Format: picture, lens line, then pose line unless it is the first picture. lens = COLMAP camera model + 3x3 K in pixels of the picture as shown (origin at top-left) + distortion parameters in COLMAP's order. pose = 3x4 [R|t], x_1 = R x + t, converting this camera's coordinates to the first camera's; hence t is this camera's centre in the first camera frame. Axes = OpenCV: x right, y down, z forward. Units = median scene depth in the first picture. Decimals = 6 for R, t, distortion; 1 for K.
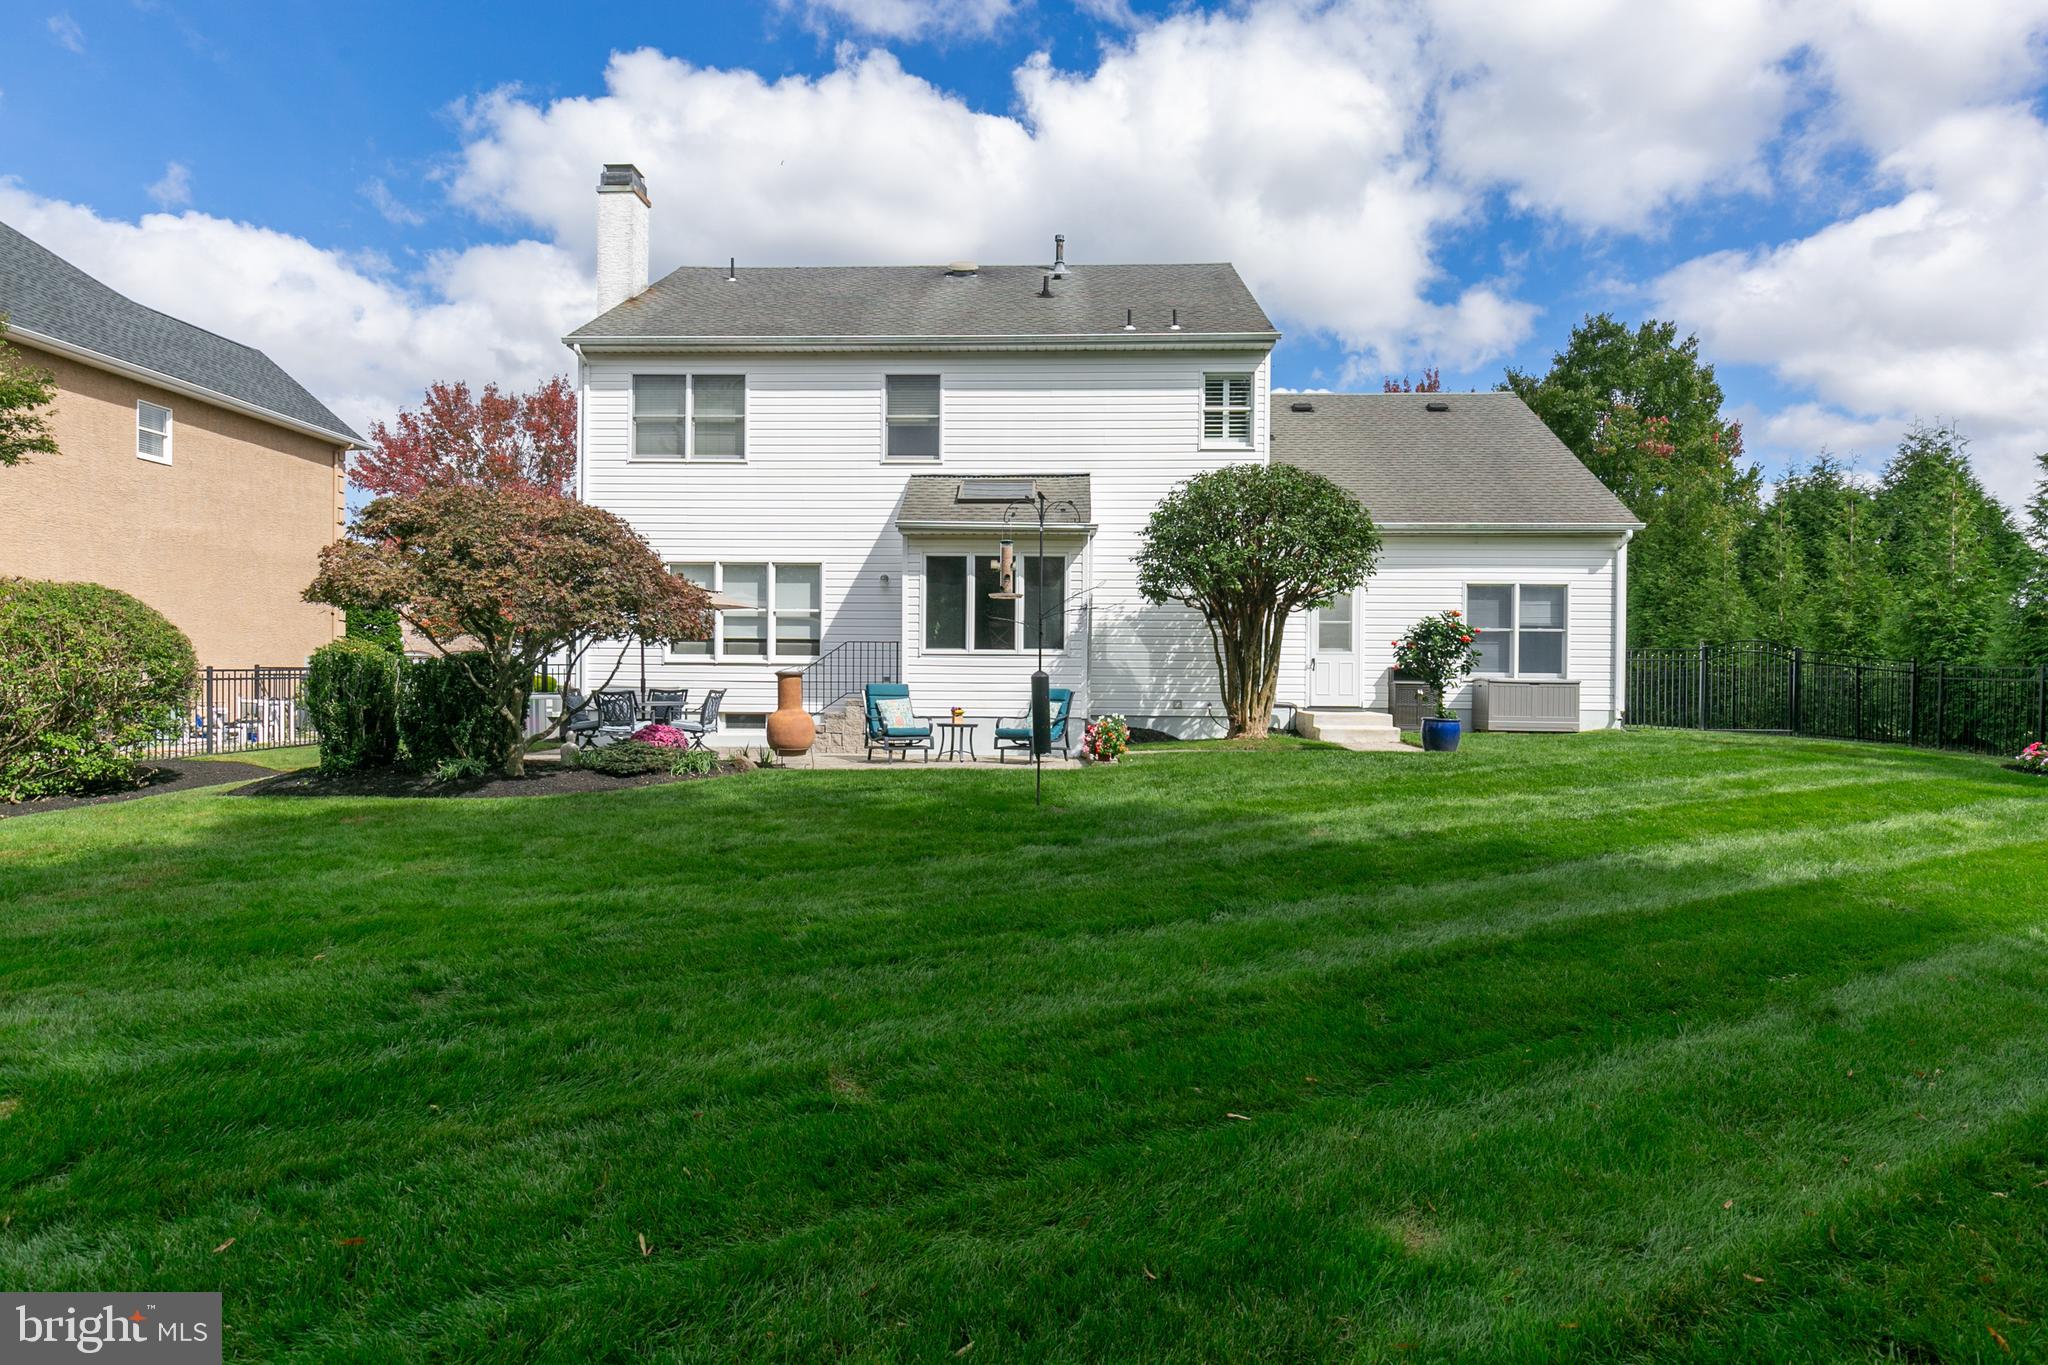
lens RADIAL K [[1178.4, 0, 1021.2], [0, 1178.4, 680.8], [0, 0, 1]] dist [-0.003657, -0.000919]
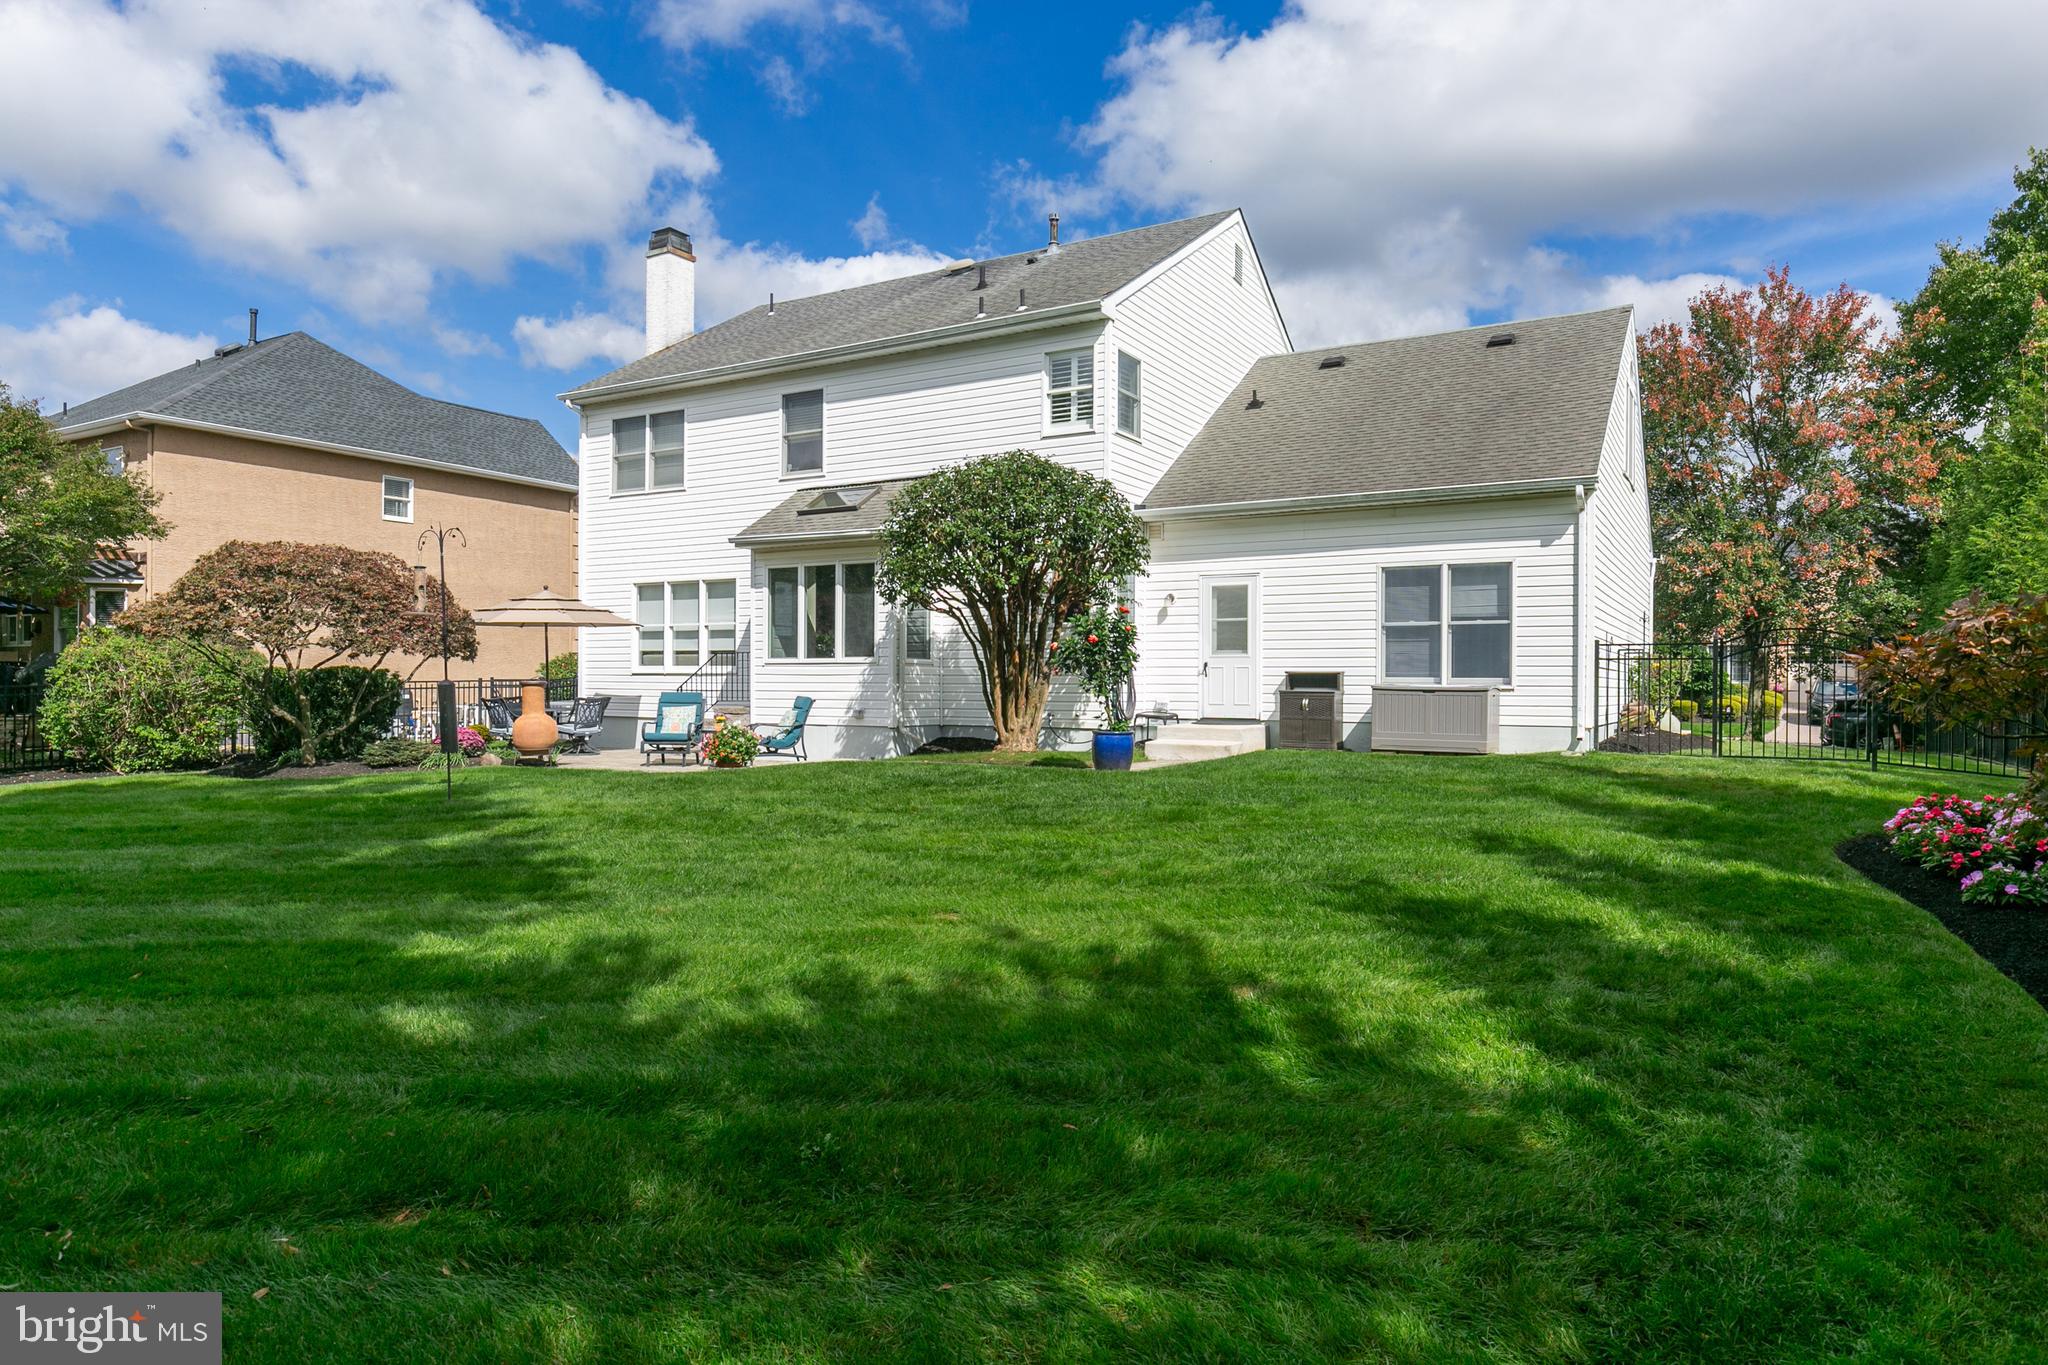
lens RADIAL K [[1278.4, 0, 1023.3], [0, 1278.4, 683.5], [0, 0, 1]] dist [0.010006, 0.001215]
pose [[0.869912, -0.004218, -0.493189, 0.624117], [0.000933, 0.999976, -0.006907, 0.002959], [0.493206, 0.005548, 0.869895, 0.122895]]
